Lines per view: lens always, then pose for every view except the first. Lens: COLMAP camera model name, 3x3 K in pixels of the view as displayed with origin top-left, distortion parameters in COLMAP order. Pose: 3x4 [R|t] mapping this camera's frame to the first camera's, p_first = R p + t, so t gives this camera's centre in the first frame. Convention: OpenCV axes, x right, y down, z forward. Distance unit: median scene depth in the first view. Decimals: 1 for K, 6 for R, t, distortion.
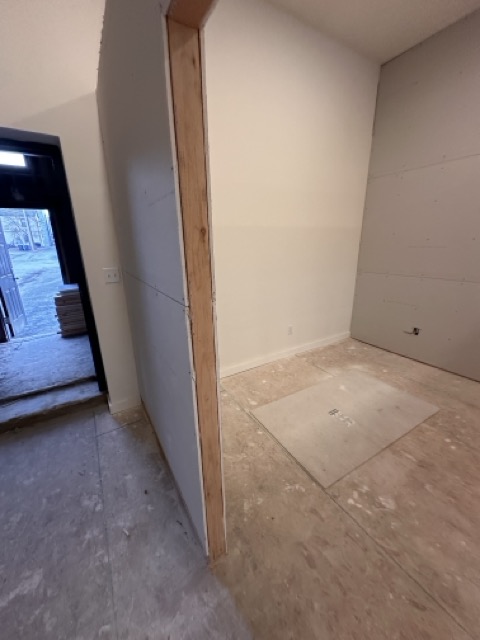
lens RADIAL K [[255.6, 0, 240.9], [0, 255.6, 320.1], [0, 0, 1]] dist [-0.004210, 0.000913]
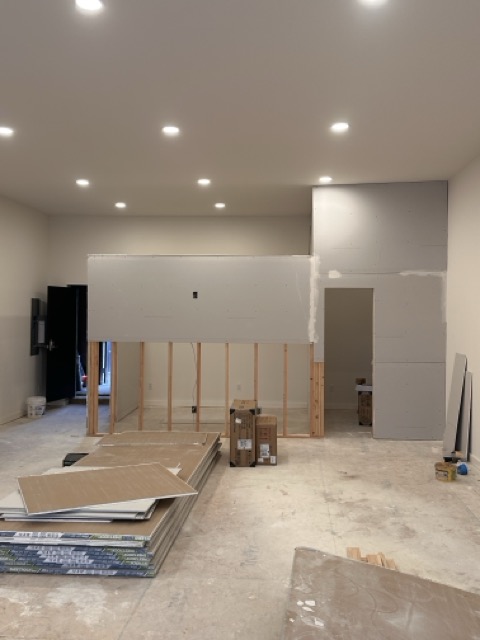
lens RADIAL K [[633.6, 0, 241.0], [0, 633.6, 306.4], [0, 0, 1]] dist [0.100708, 0.000000]
pose [[0.808245, 0.022081, -0.588433, 4.003801], [-0.195979, 0.952415, -0.233448, 0.766277], [0.555277, 0.304003, 0.774112, -3.221670]]
